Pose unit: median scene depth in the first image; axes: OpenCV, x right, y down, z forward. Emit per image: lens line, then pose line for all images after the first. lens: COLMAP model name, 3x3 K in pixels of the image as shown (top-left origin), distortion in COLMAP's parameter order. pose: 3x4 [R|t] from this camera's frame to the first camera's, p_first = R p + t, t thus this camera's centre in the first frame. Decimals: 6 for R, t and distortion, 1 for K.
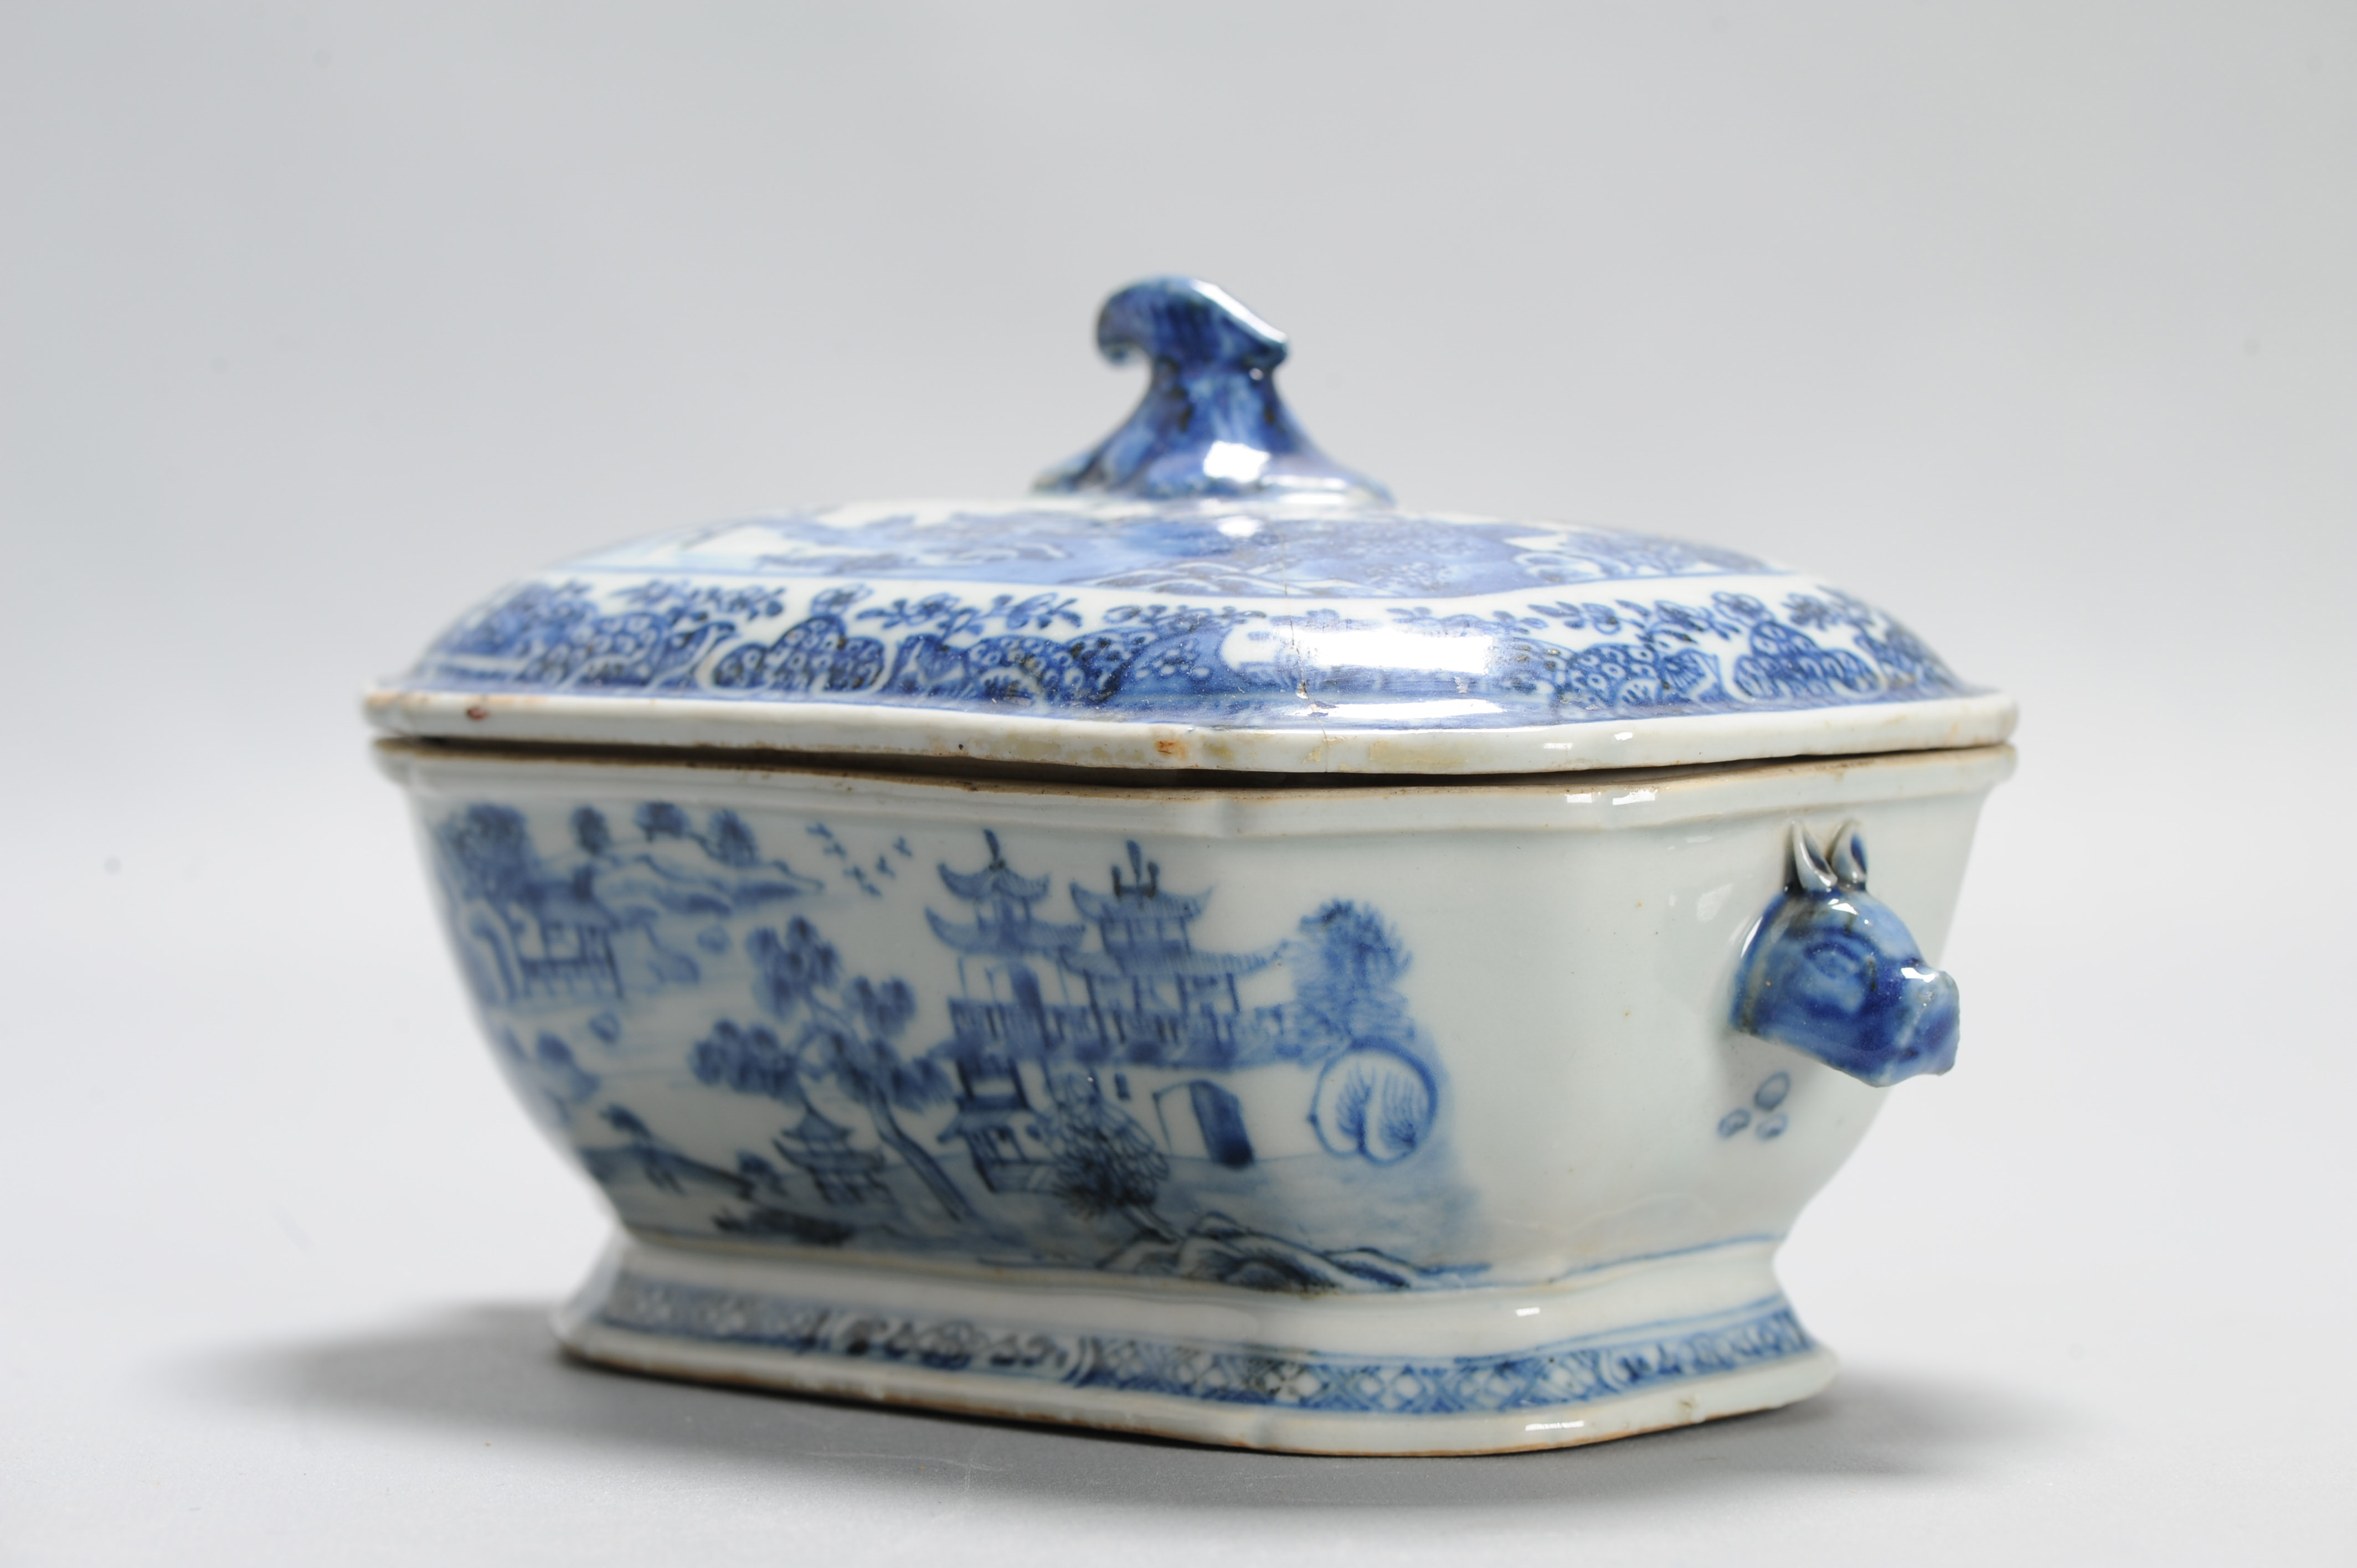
lens RADIAL K [[8040.8, 0, 1099.5], [0, 8040.8, 781.5], [0, 0, 1]] dist [-0.049750, -15.718340]
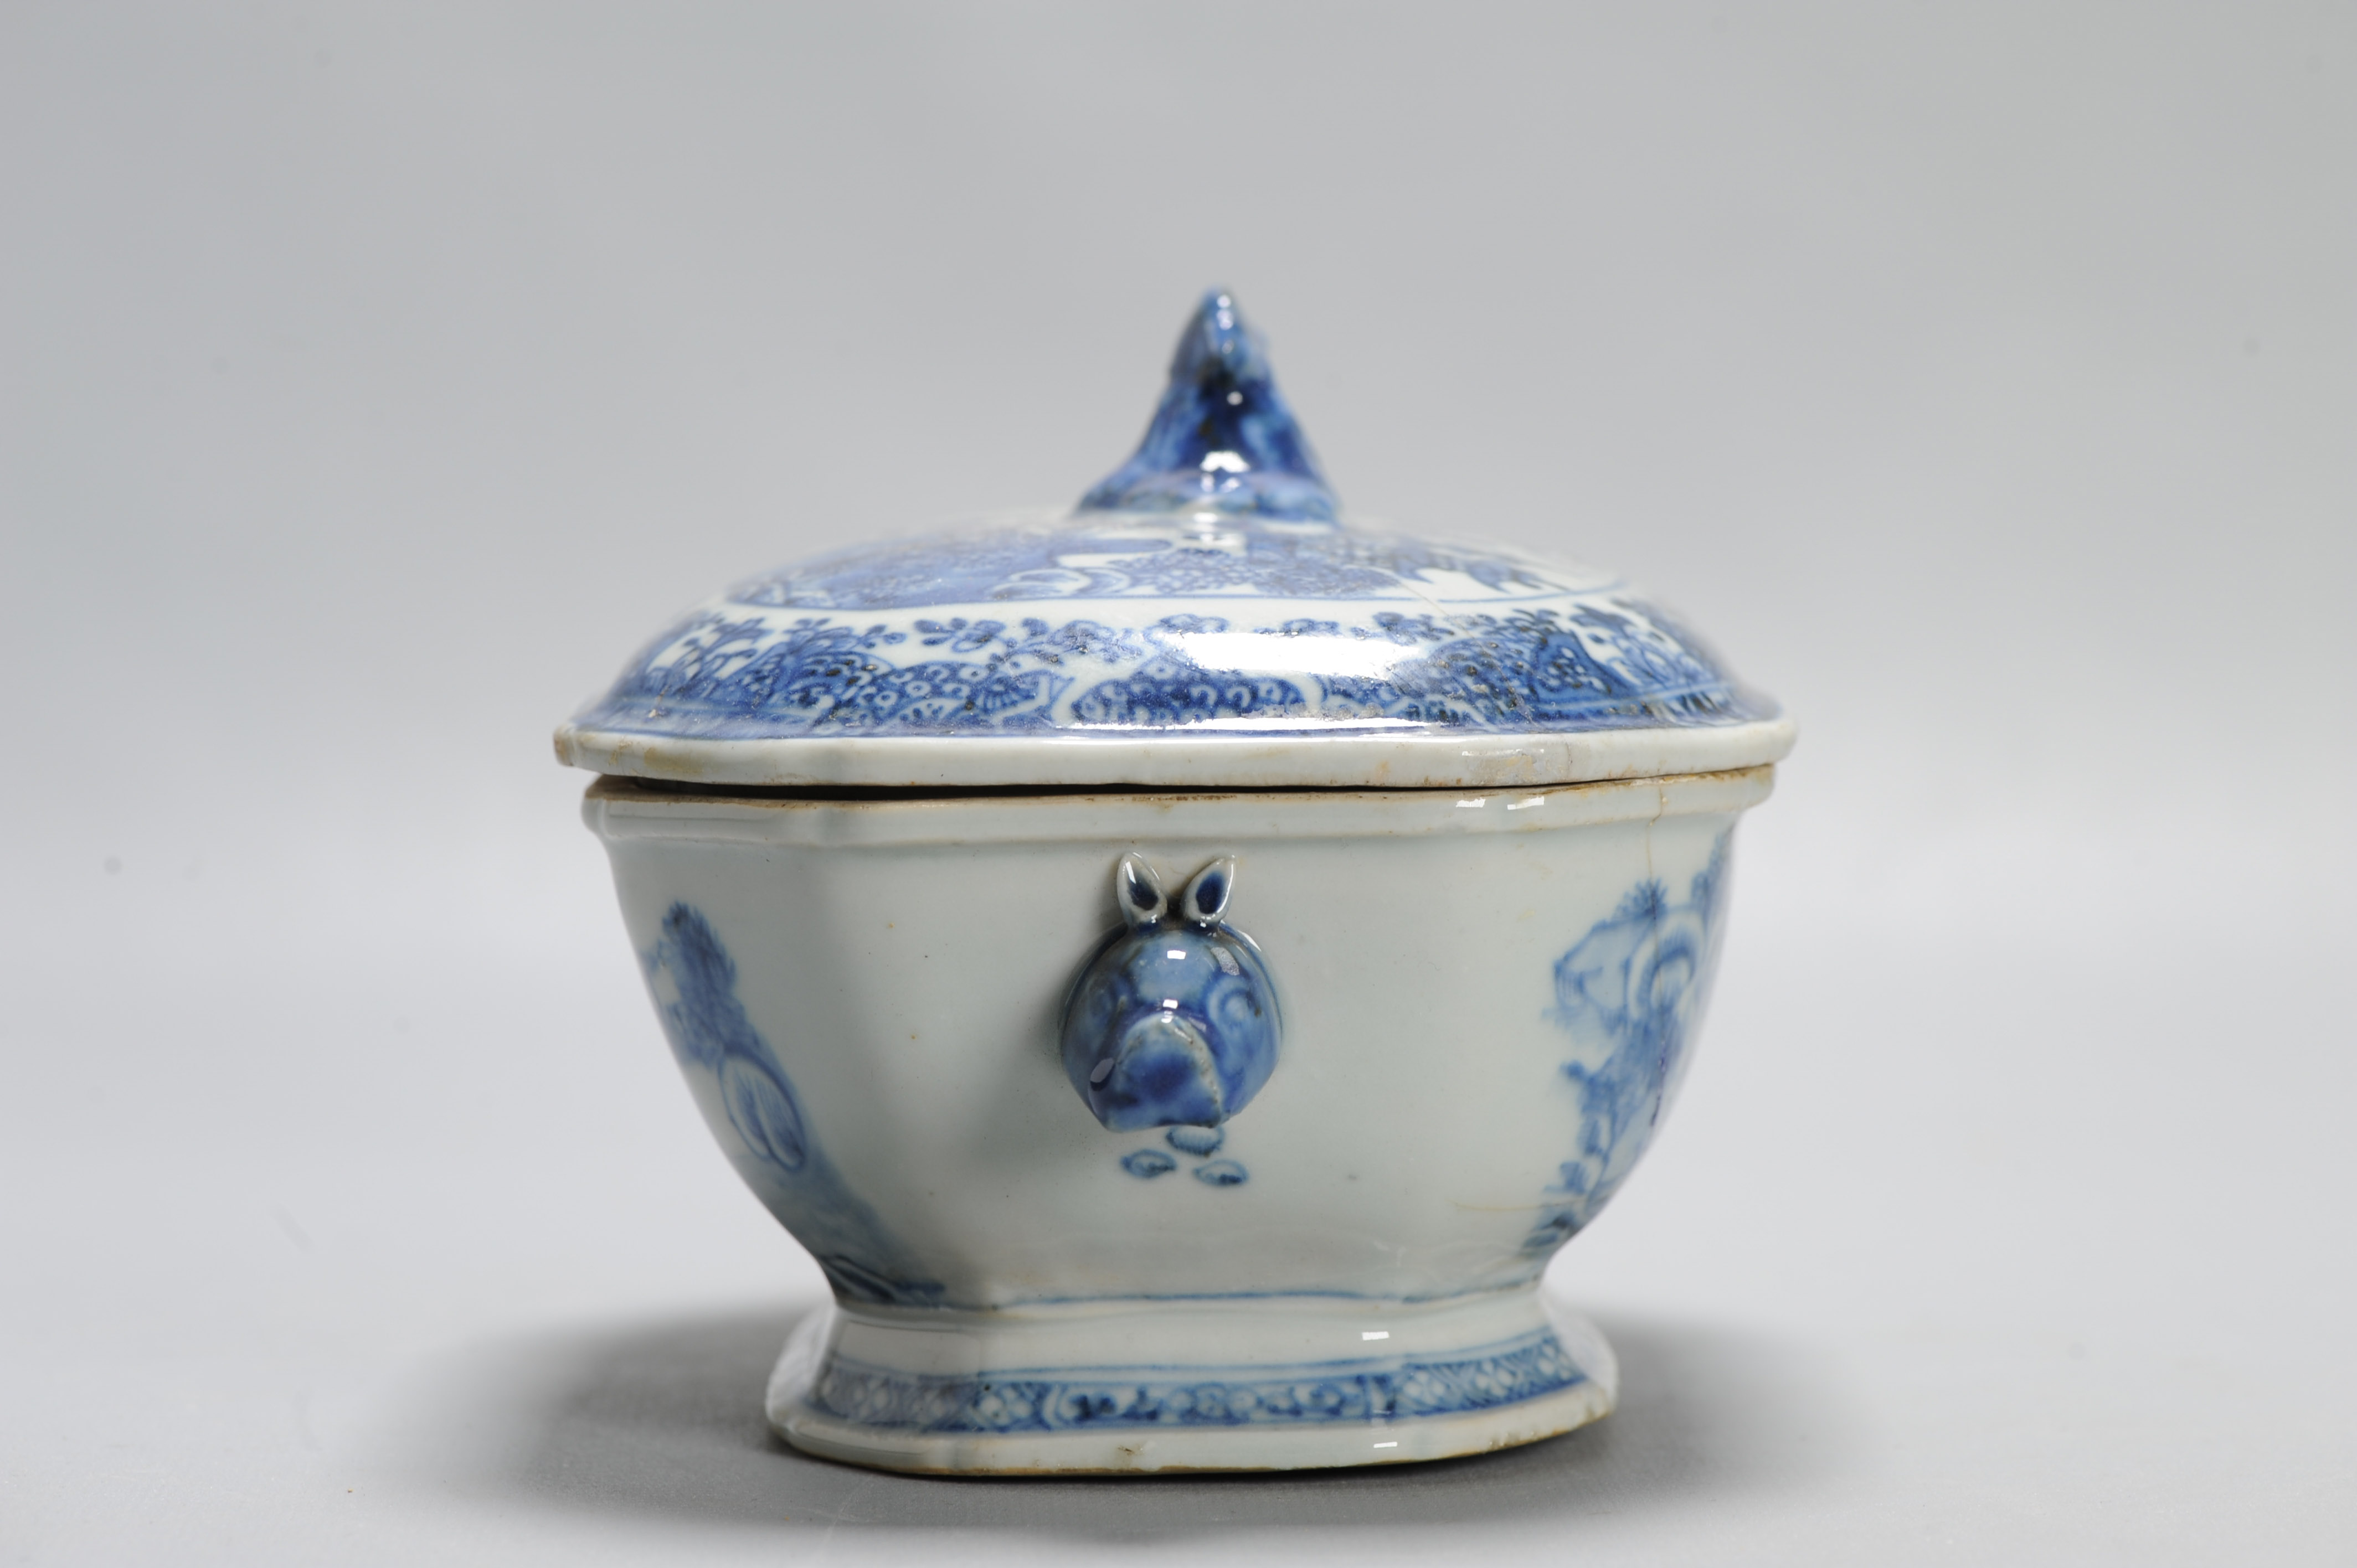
lens RADIAL K [[8040.8, 0, 1099.5], [0, 8040.8, 781.5], [0, 0, 1]] dist [-0.049750, -15.718340]
pose [[0.650575, 0.044610, -0.758131, 0.810048], [-0.042906, 0.998838, 0.021955, -0.024504], [0.758229, 0.018245, 0.651733, 0.366695]]
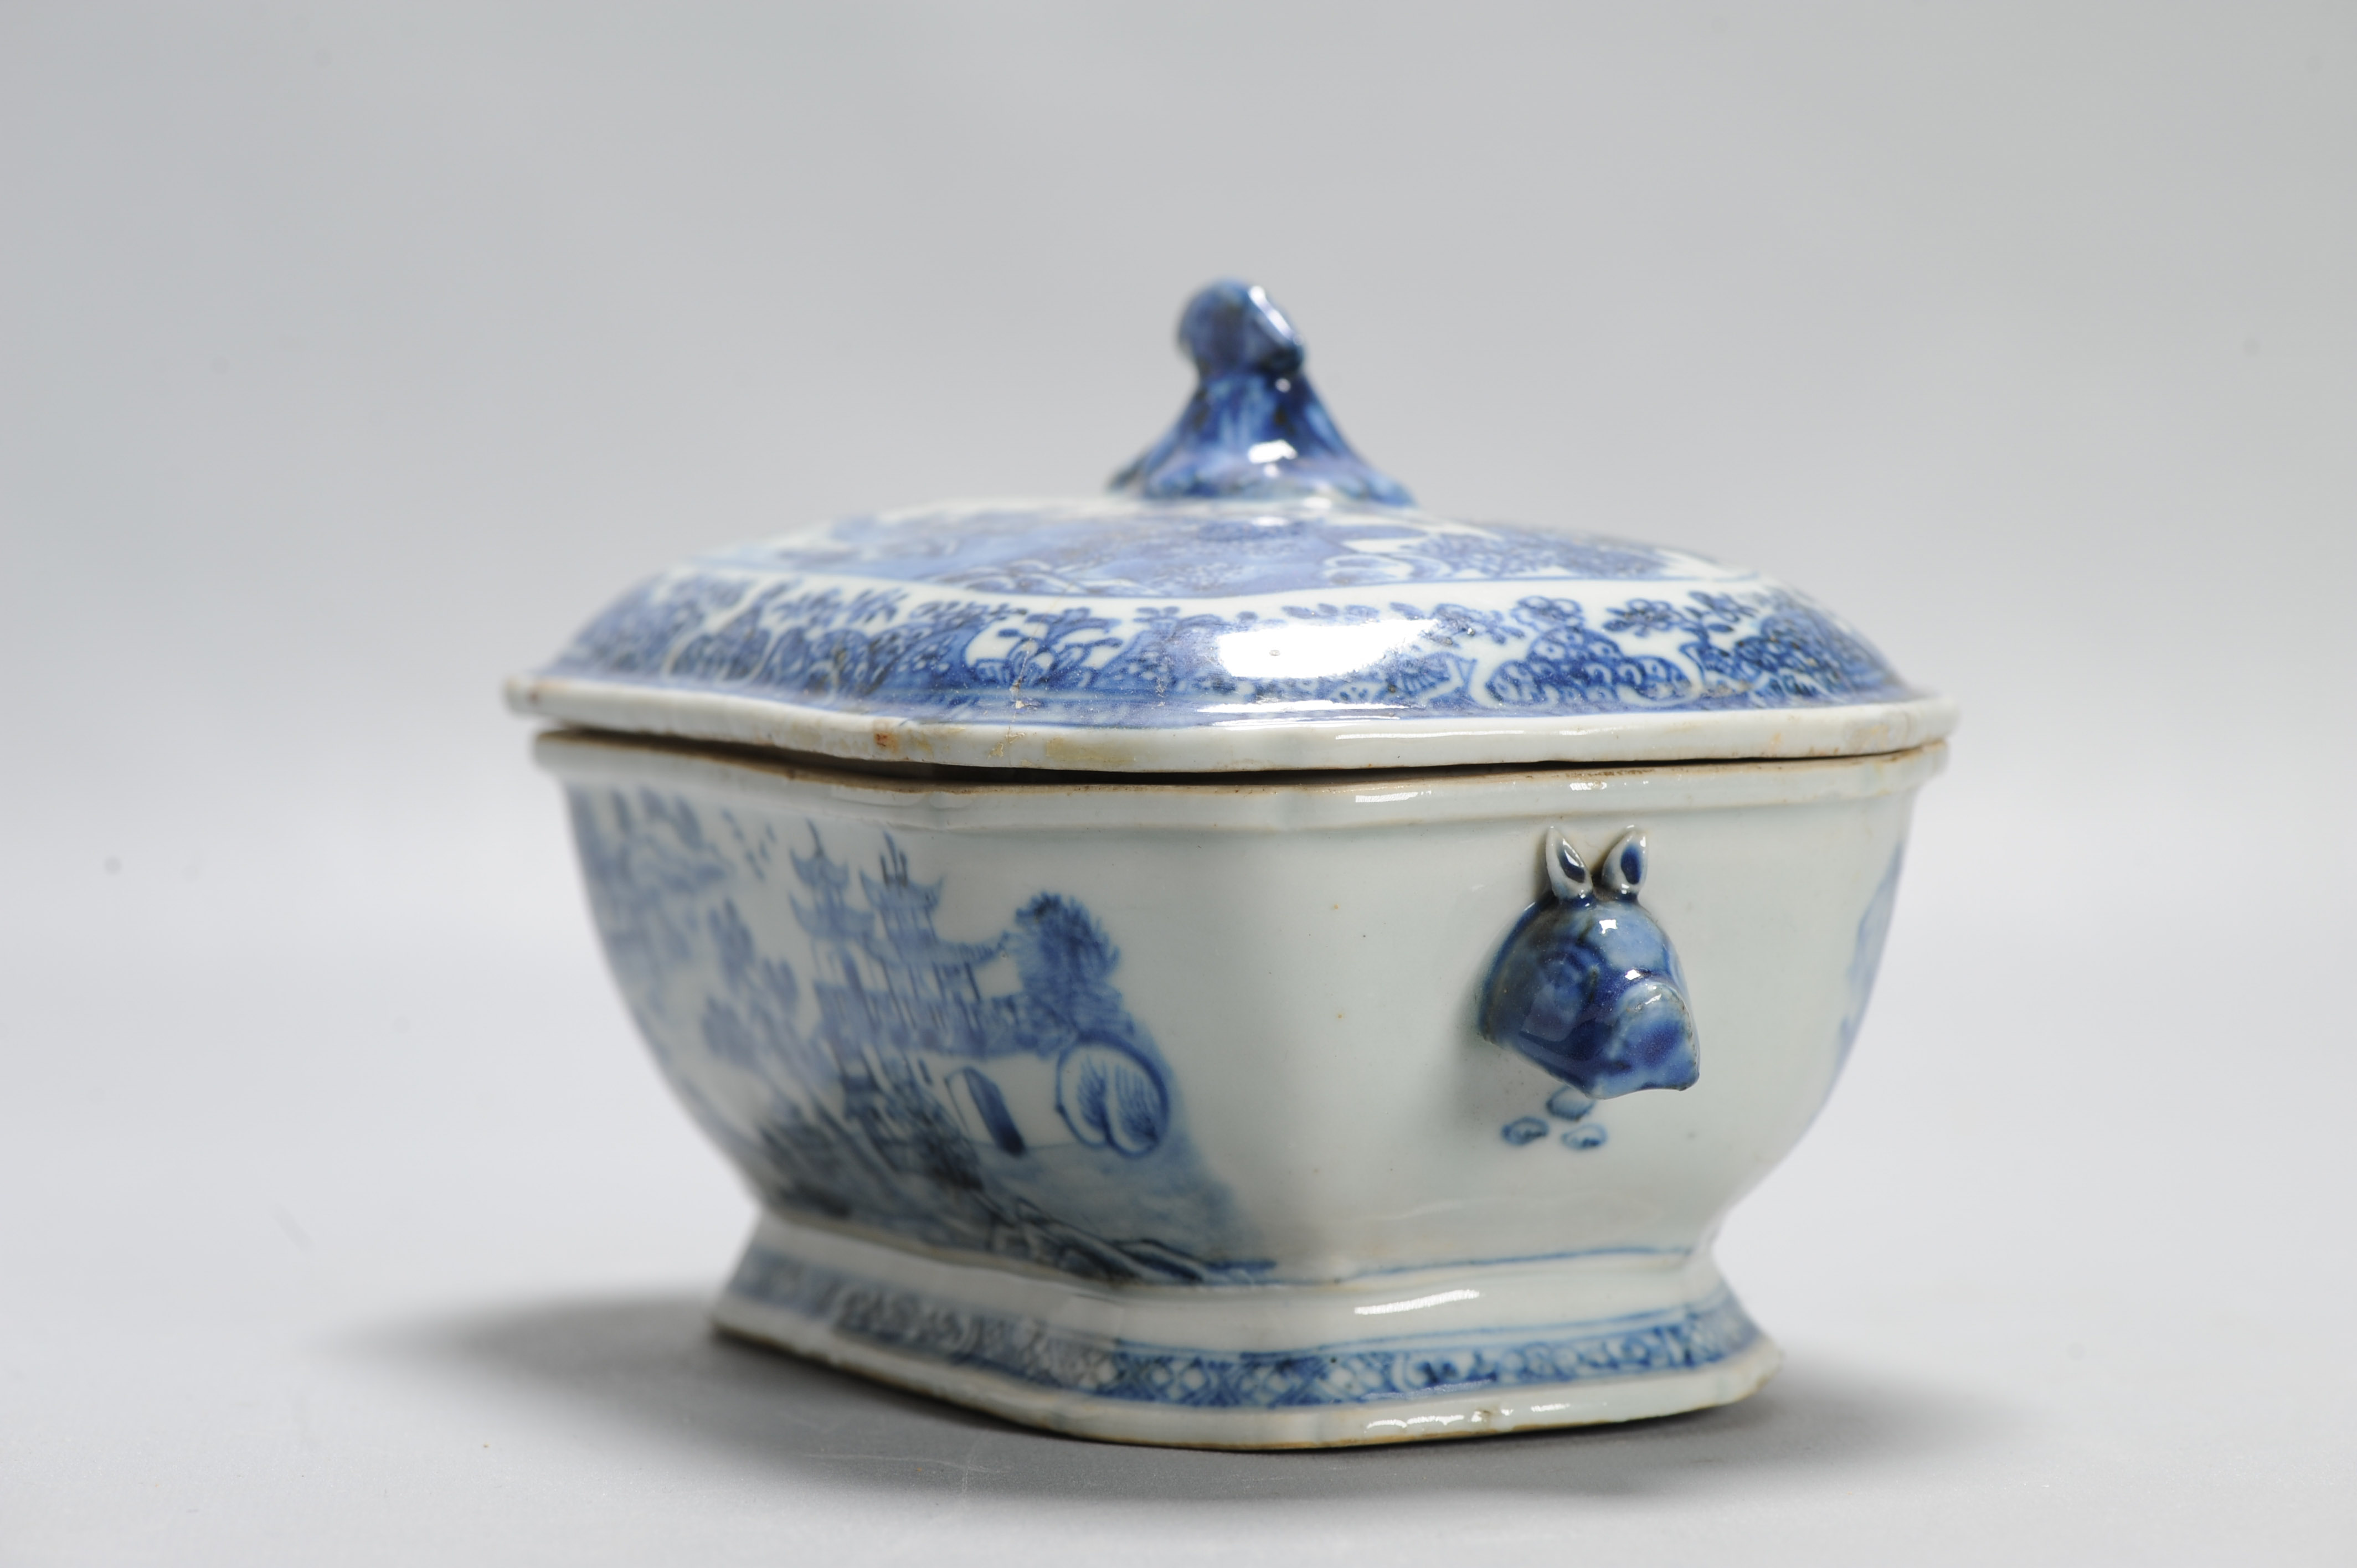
lens RADIAL K [[8040.8, 0, 1099.5], [0, 8040.8, 781.5], [0, 0, 1]] dist [-0.049750, -15.718340]
pose [[0.918384, 0.021956, -0.395080, 0.424435], [-0.021764, 0.999751, 0.004968, -0.004513], [0.395091, 0.004036, 0.918633, 0.066816]]
